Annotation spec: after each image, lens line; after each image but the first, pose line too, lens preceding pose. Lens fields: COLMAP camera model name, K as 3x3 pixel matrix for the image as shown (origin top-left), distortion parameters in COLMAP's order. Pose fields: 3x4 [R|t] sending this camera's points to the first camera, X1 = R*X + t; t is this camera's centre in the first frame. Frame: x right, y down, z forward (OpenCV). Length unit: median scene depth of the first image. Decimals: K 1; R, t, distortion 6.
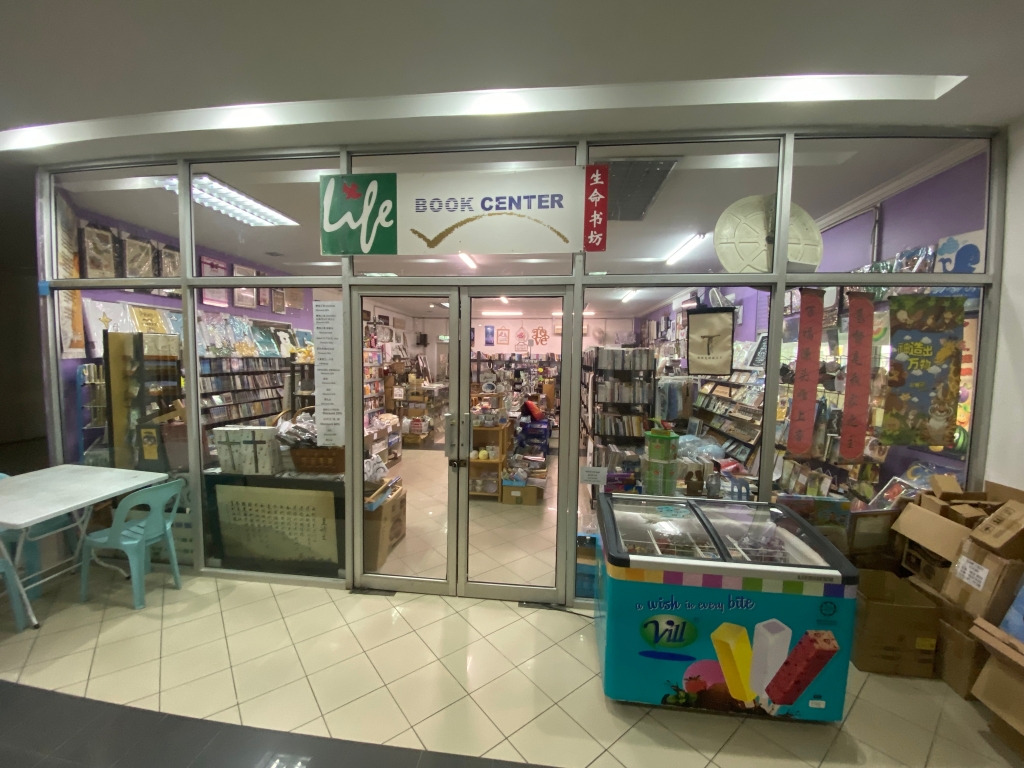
lens RADIAL K [[416.1, 0, 512.0], [0, 416.1, 384.0], [0, 0, 1]] dist [-0.000594, -0.000223]
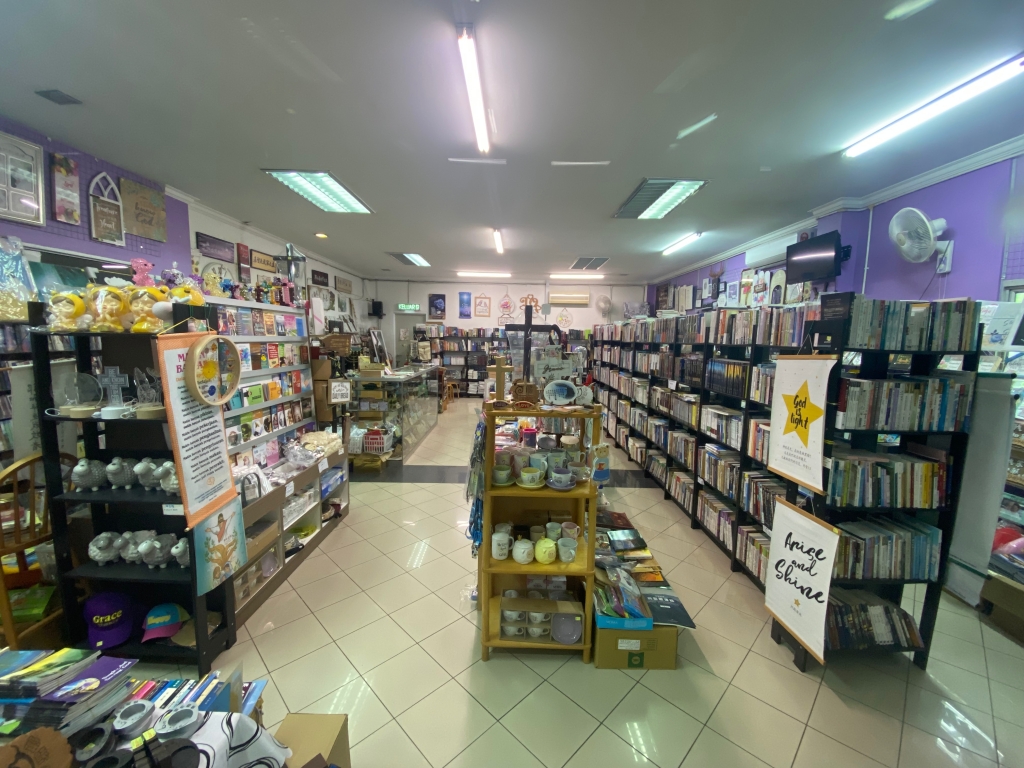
lens RADIAL K [[416.0, 0, 510.1], [0, 416.0, 390.8], [0, 0, 1]] dist [0.007848, -0.015484]
pose [[0.994476, -0.007587, 0.104686, -0.110474], [0.000767, 0.997883, 0.065032, -0.014938], [-0.104958, -0.064593, 0.992377, 0.442778]]
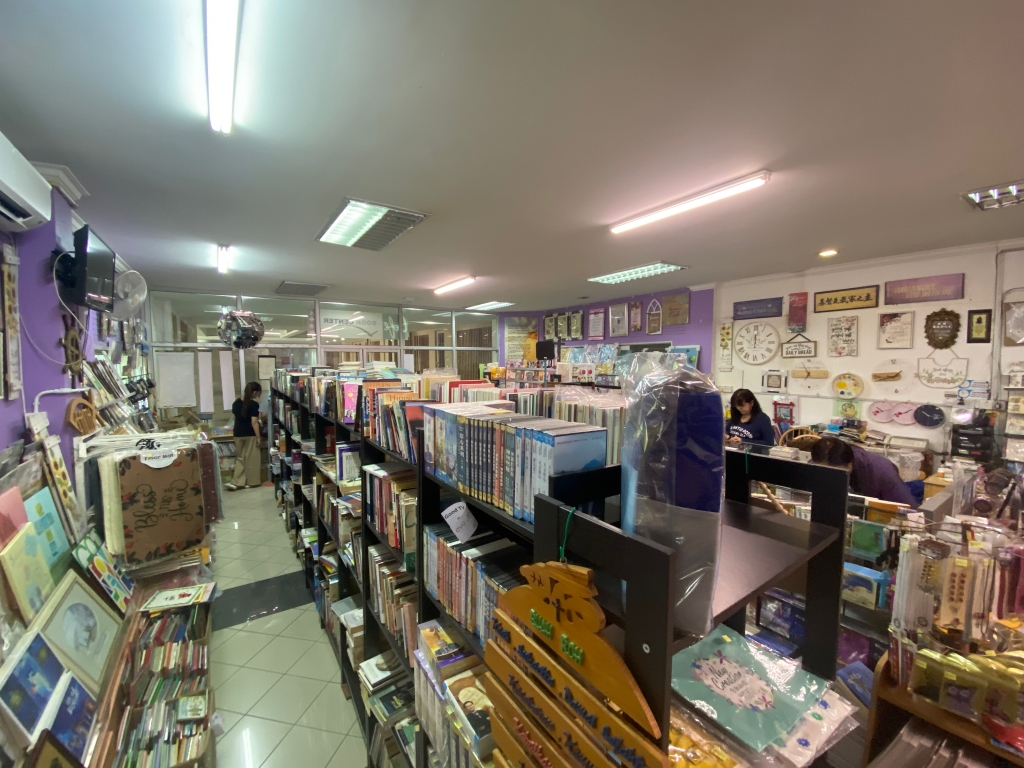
lens RADIAL K [[416.0, 0, 510.1], [0, 416.0, 390.8], [0, 0, 1]] dist [0.007848, -0.015484]
pose [[-0.772341, 0.039035, -0.634008, 0.409189], [-0.047879, 0.991693, 0.119382, -0.147470], [0.633401, 0.122559, -0.764056, 1.708001]]
